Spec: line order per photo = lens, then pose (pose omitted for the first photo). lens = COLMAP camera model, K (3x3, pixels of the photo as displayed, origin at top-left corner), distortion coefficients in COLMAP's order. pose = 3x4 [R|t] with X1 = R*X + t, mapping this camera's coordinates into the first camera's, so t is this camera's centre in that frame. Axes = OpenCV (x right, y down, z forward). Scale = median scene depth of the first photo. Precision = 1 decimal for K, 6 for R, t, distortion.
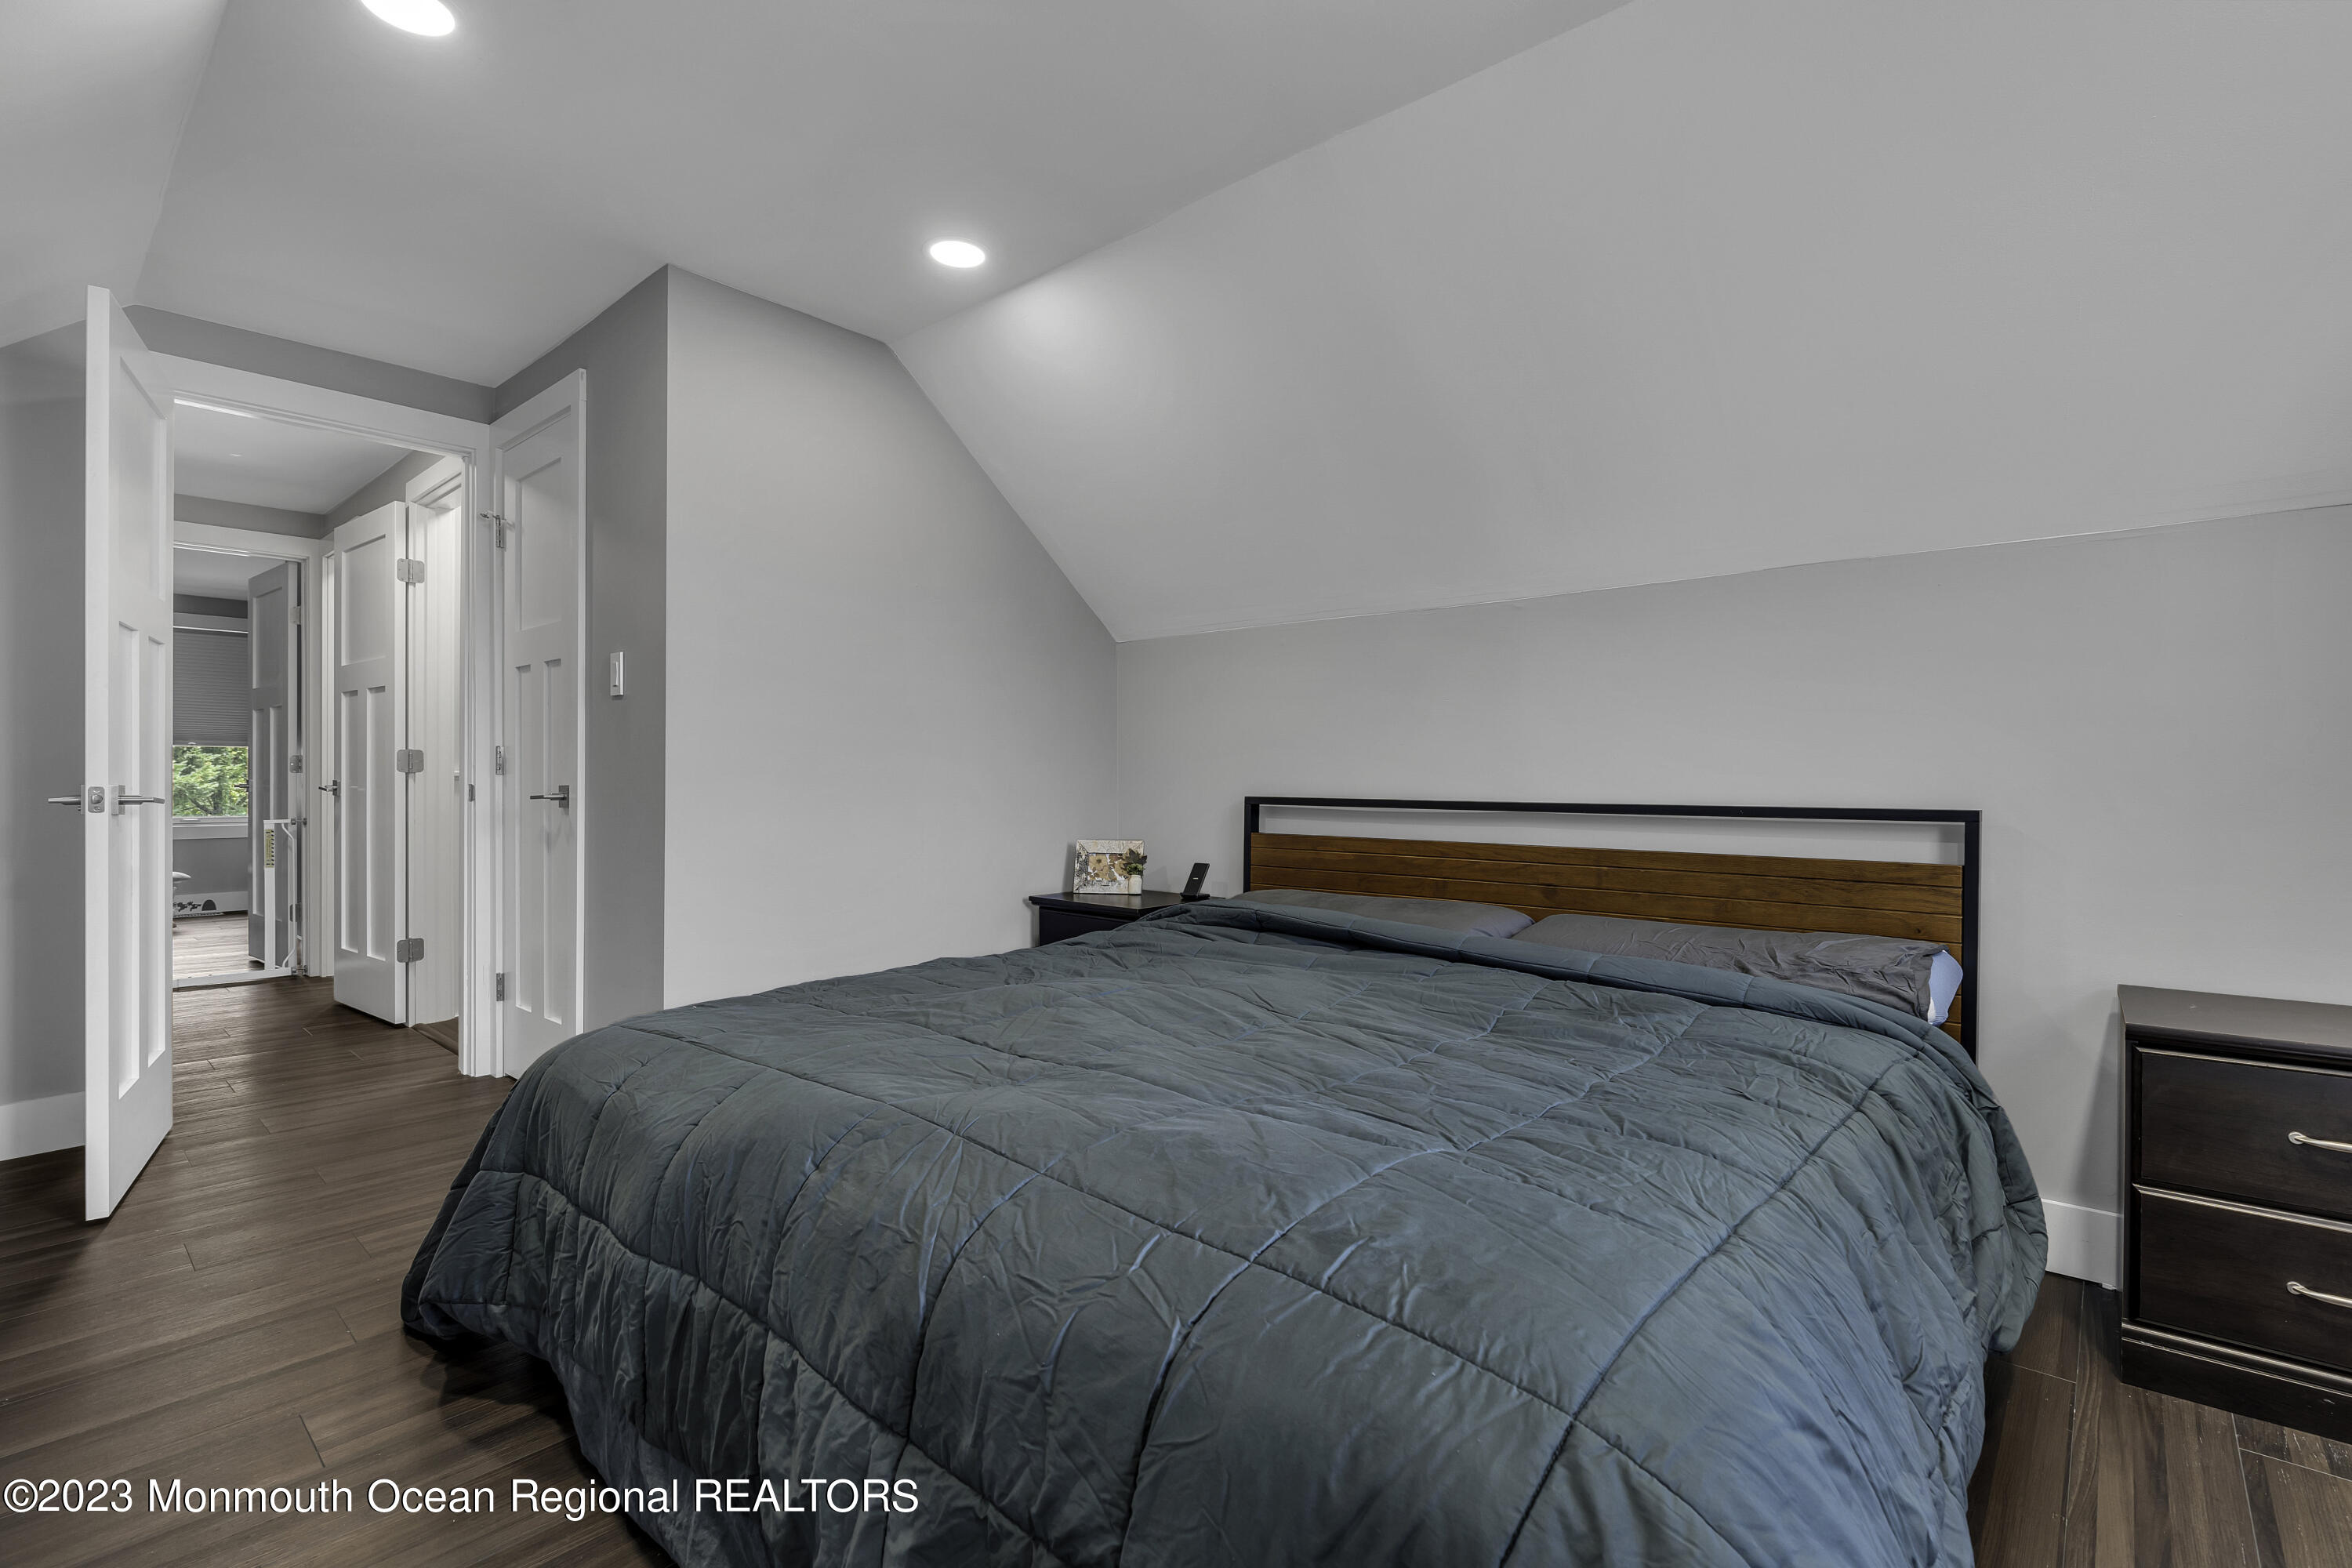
lens RADIAL K [[1071.5, 0, 1176.0], [0, 1071.5, 782.8], [0, 0, 1]] dist [-0.012349, 0.004612]
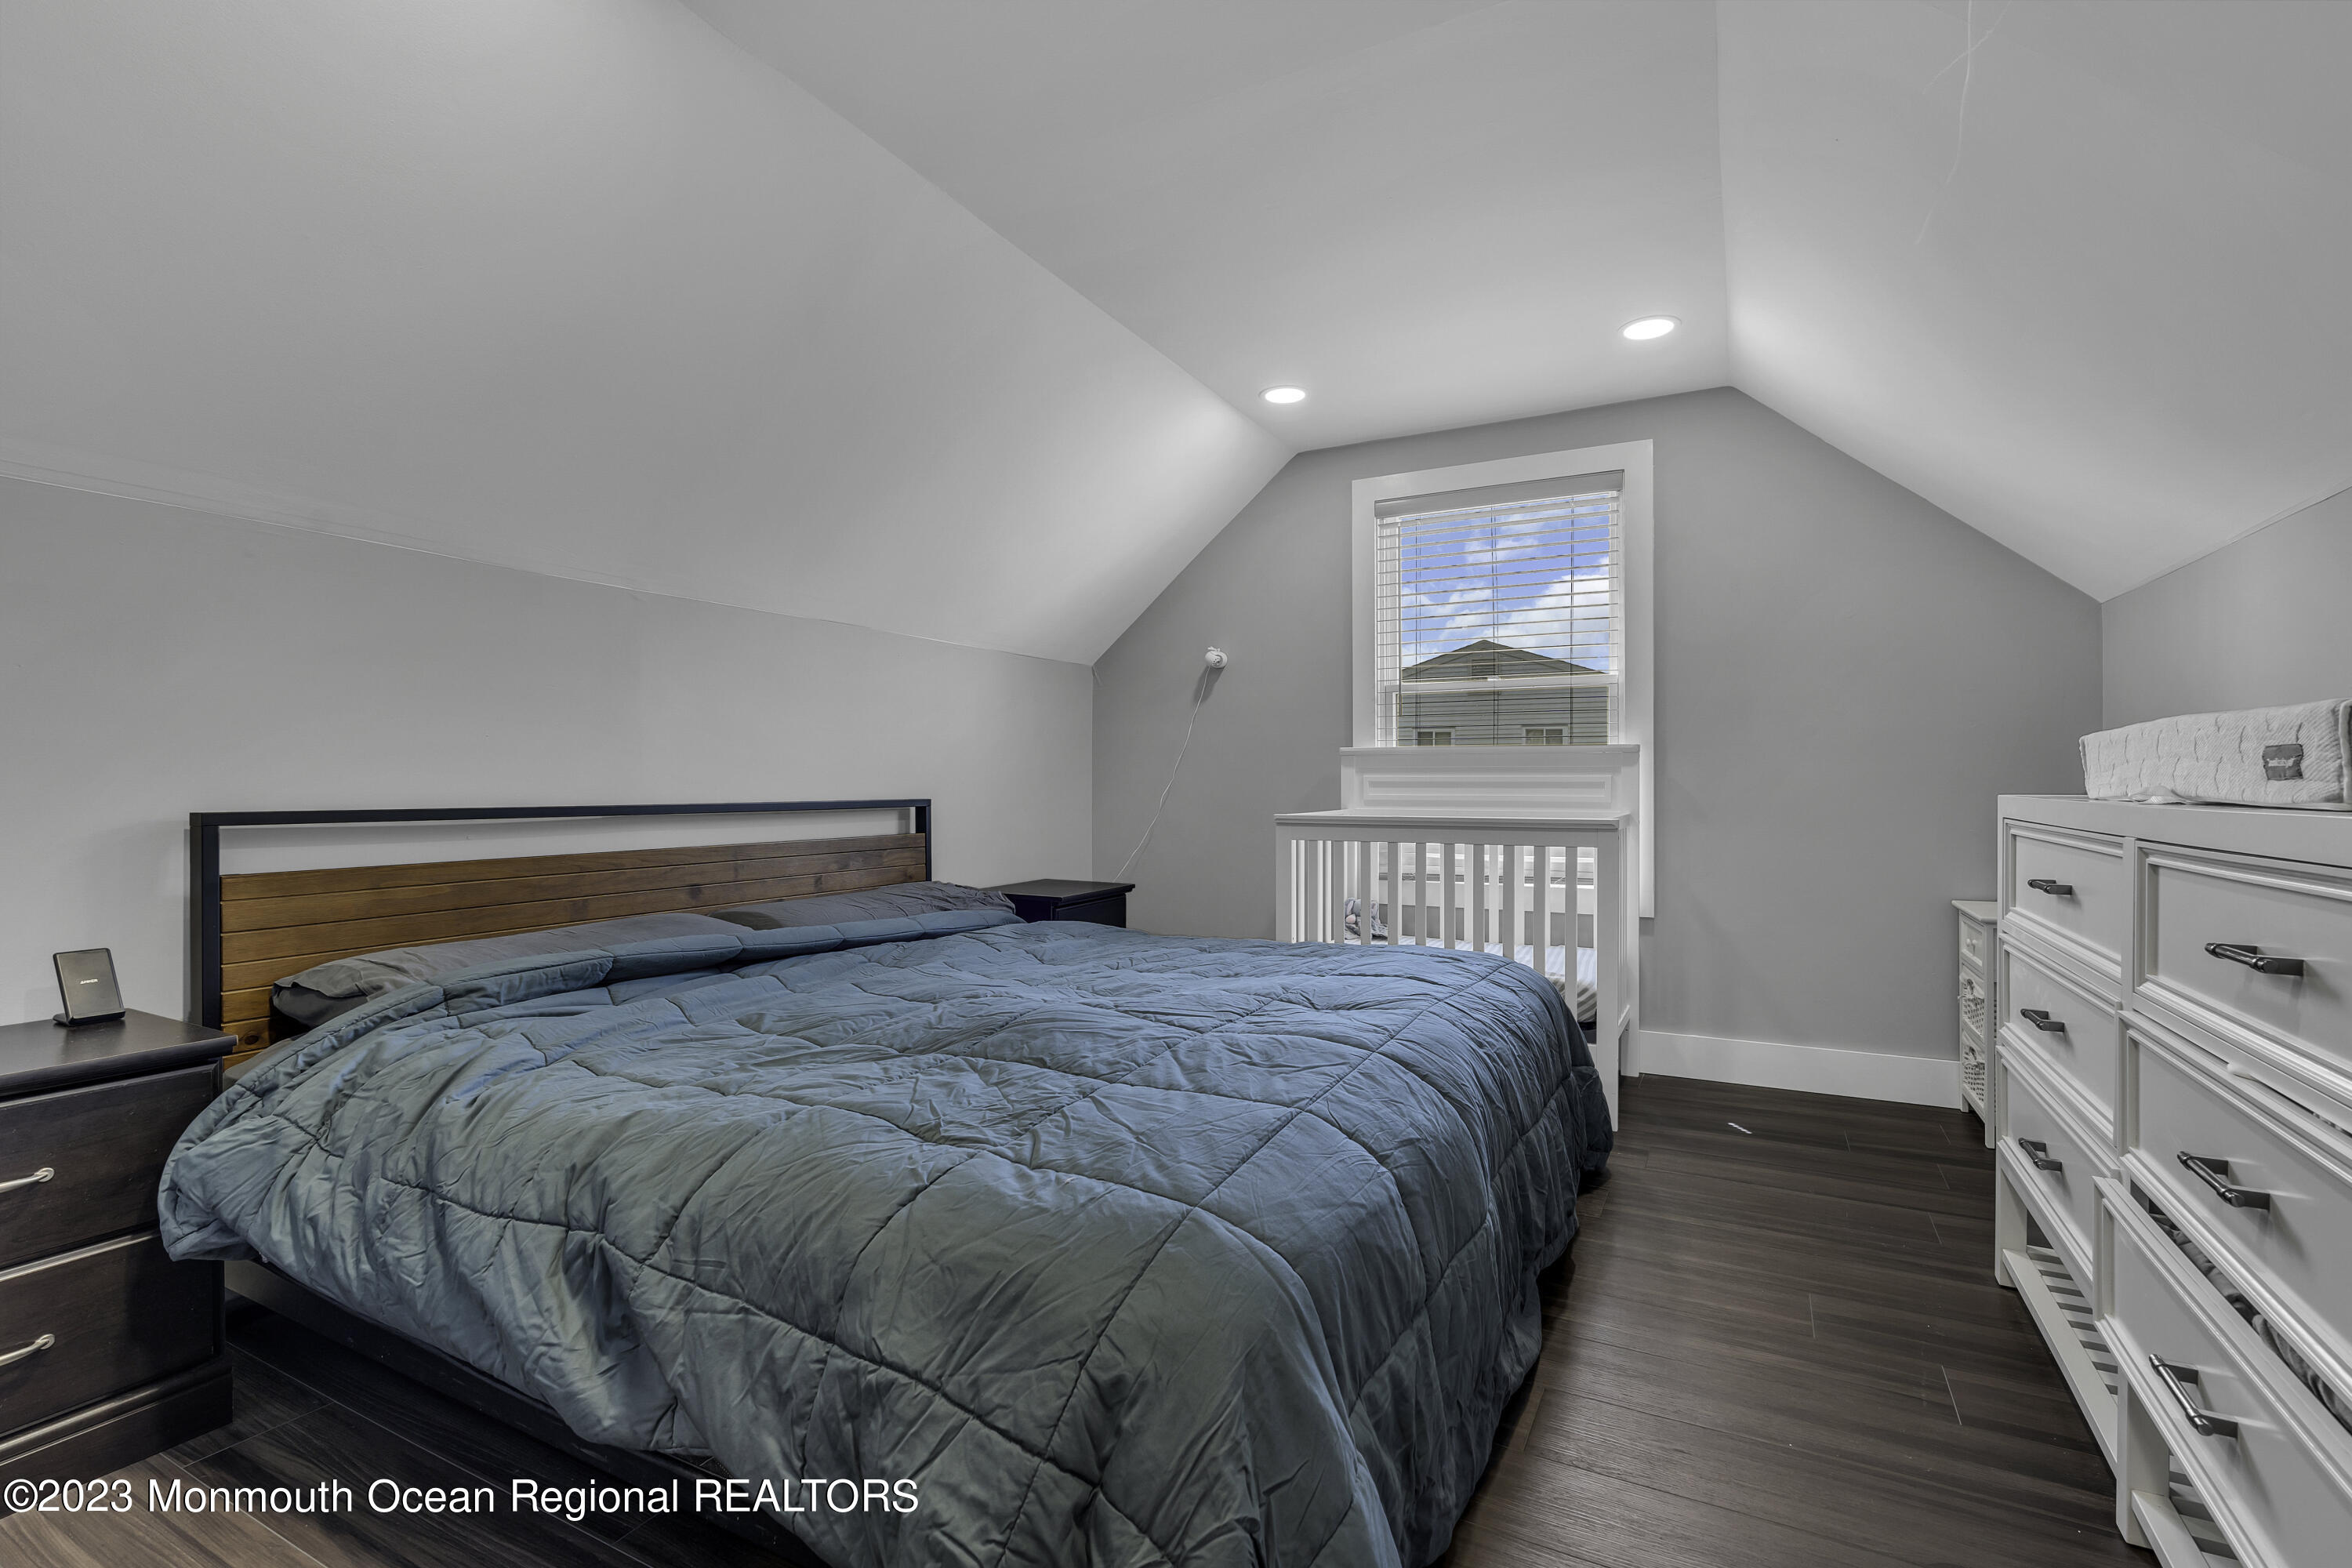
lens RADIAL K [[1071.5, 0, 1176.6], [0, 1071.5, 782.2], [0, 0, 1]] dist [-0.012349, 0.004612]
pose [[-0.230244, -0.002710, 0.973129, -0.816668], [0.001853, 0.999993, 0.003223, -0.004784], [-0.973131, 0.002546, -0.230237, 0.876655]]
